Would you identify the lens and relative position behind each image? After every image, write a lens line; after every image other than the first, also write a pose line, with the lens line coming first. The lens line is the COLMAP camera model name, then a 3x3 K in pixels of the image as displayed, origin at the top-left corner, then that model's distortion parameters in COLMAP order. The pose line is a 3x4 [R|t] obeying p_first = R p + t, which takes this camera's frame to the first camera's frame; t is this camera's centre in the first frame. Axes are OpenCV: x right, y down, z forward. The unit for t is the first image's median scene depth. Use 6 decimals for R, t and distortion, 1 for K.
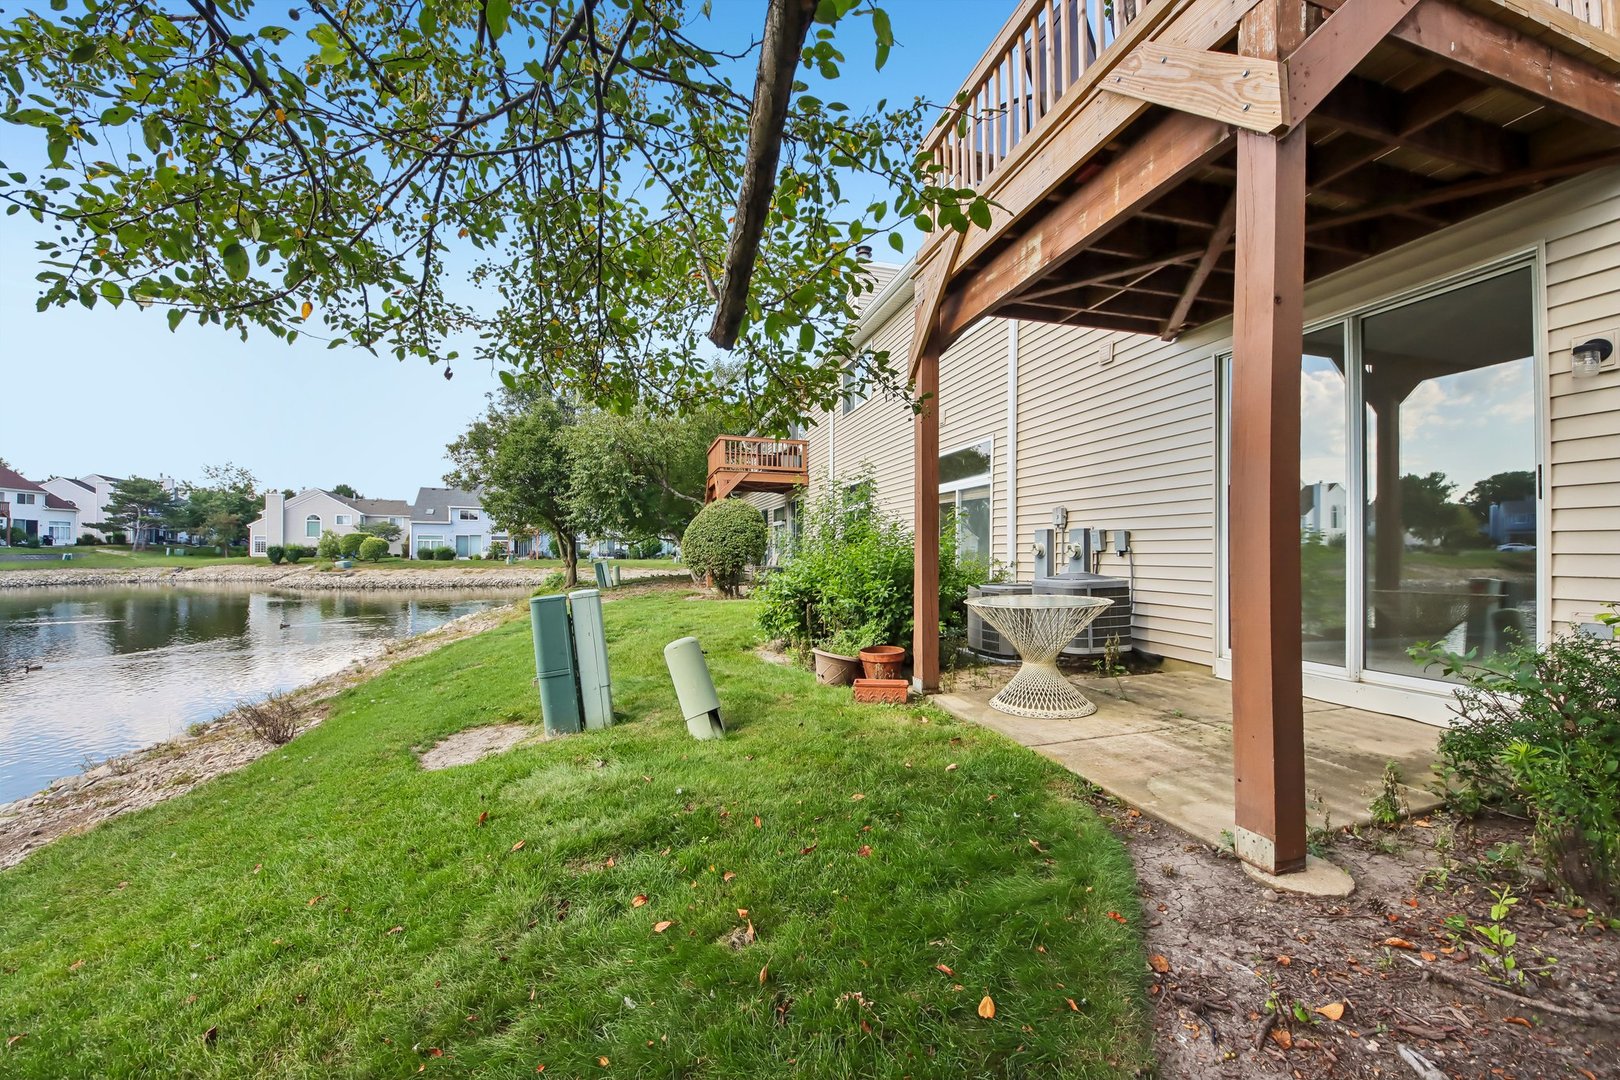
lens RADIAL K [[622.3, 0, 817.4], [0, 622.3, 543.8], [0, 0, 1]] dist [0.015354, -0.017017]
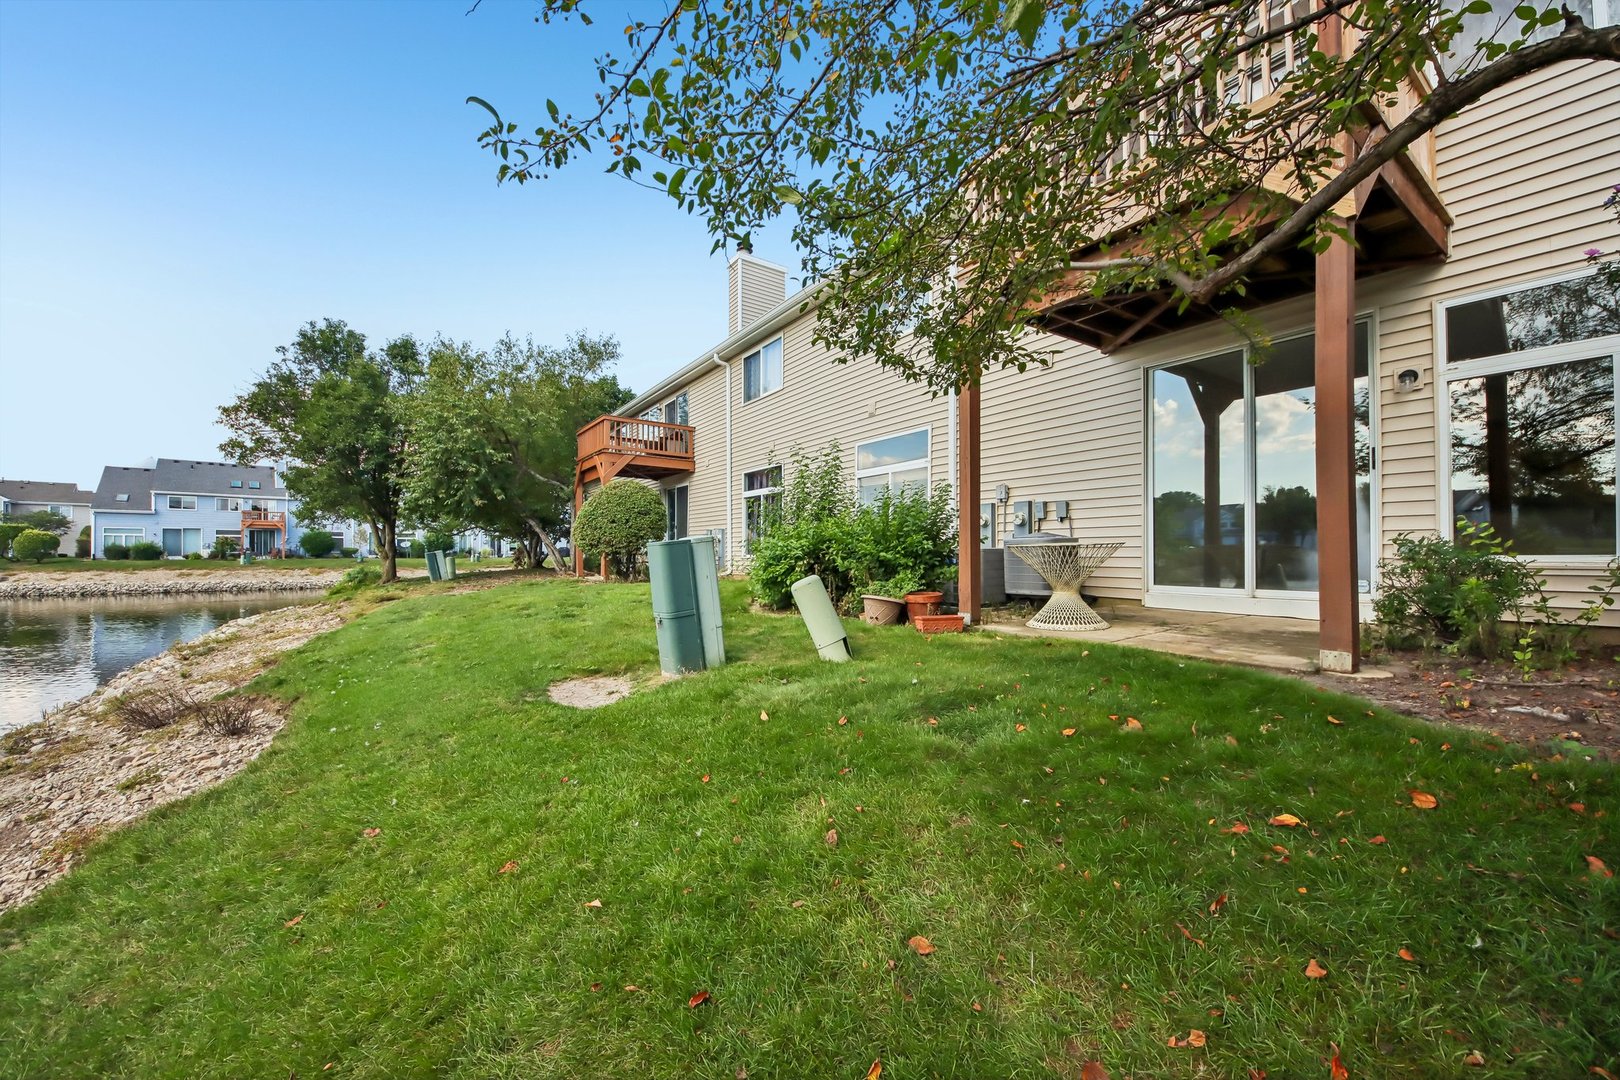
lens RADIAL K [[622.3, 0, 817.4], [0, 622.3, 543.8], [0, 0, 1]] dist [0.015354, -0.017017]
pose [[0.944145, 0.001659, 0.329527, -0.153378], [0.000432, 0.999980, -0.006273, 0.028094], [-0.329531, 0.006065, 0.944125, -0.010640]]
